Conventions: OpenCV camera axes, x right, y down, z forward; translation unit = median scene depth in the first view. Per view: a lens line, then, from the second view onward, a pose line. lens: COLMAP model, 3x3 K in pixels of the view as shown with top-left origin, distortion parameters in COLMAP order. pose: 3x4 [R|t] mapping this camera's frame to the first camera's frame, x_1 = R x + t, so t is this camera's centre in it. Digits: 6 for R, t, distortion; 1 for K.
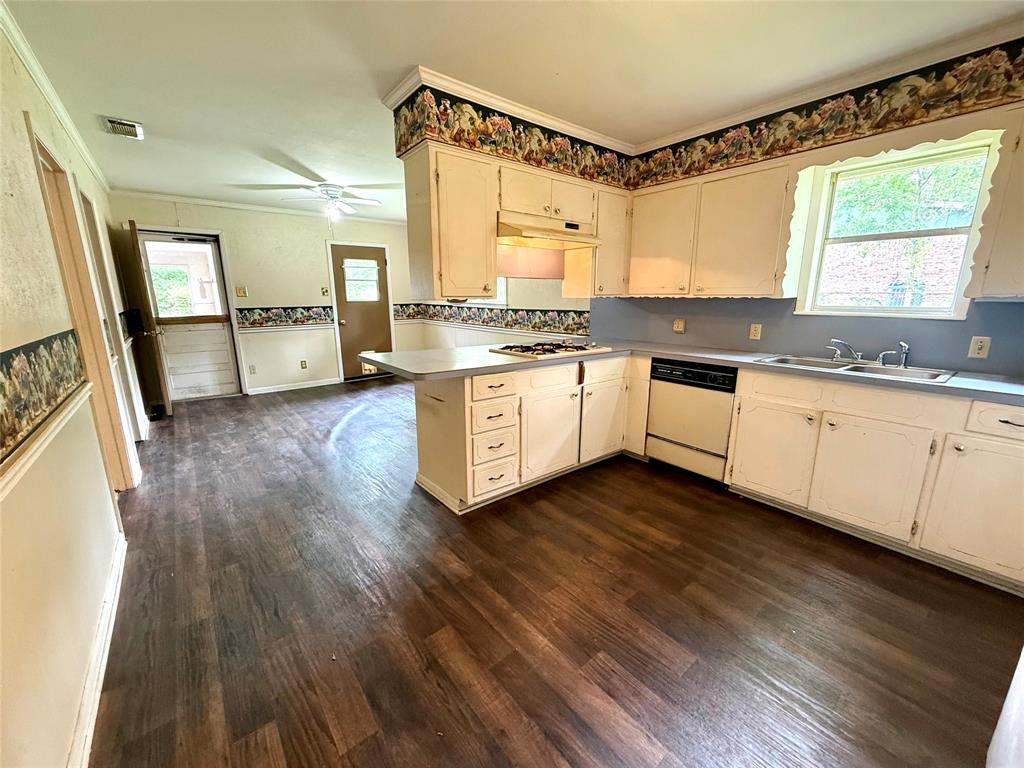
lens RADIAL K [[406.4, 0, 511.2], [0, 406.4, 386.0], [0, 0, 1]] dist [-0.001899, 0.000096]
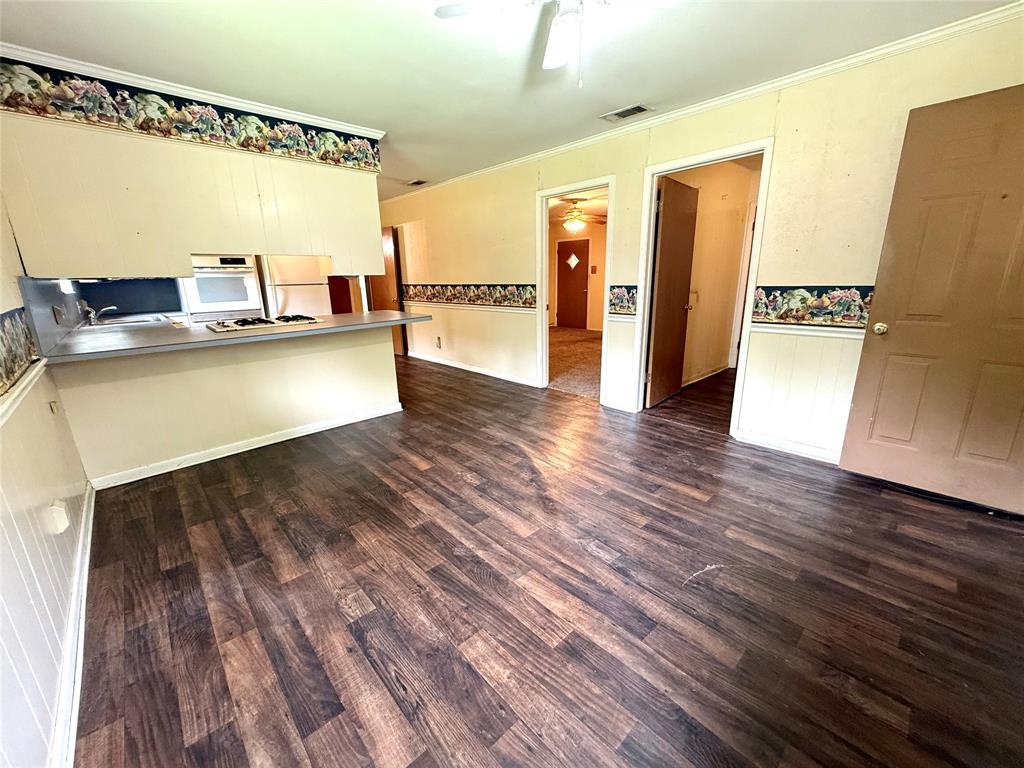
lens RADIAL K [[406.4, 0, 511.2], [0, 406.4, 386.0], [0, 0, 1]] dist [-0.001899, 0.000096]
pose [[-0.997934, 0.033961, -0.054543, -0.368382], [0.005051, 0.887736, 0.460326, -0.327992], [0.064053, 0.459099, -0.886073, 1.541529]]
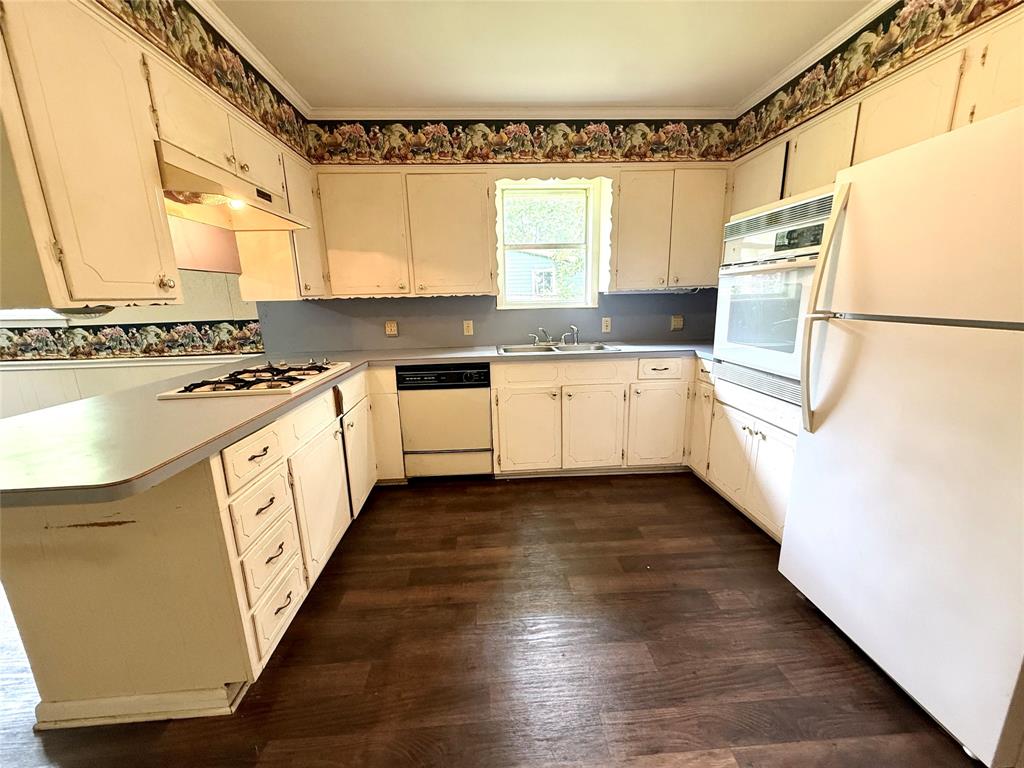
lens RADIAL K [[415.4, 0, 512.0], [0, 415.4, 384.0], [0, 0, 1]] dist [-0.000563, -0.000568]
pose [[0.576968, -0.190005, 0.794359, -0.163684], [0.200558, 0.975747, 0.087720, -0.045288], [-0.791761, 0.108703, 0.601081, 0.202224]]
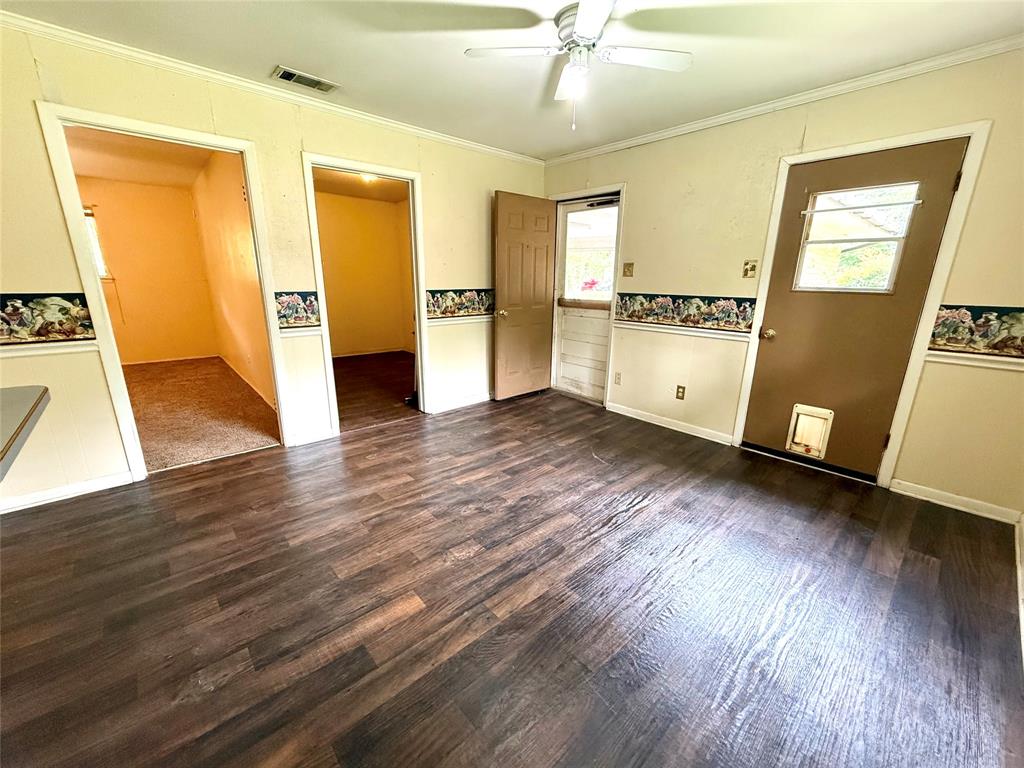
lens RADIAL K [[408.3, 0, 509.2], [0, 408.3, 385.9], [0, 0, 1]] dist [0.001550, 0.000260]
pose [[0.039493, 0.265815, -0.963215, 0.083311], [-0.229103, 0.940696, 0.250207, -0.222466], [0.972601, 0.210794, 0.098049, 0.995660]]
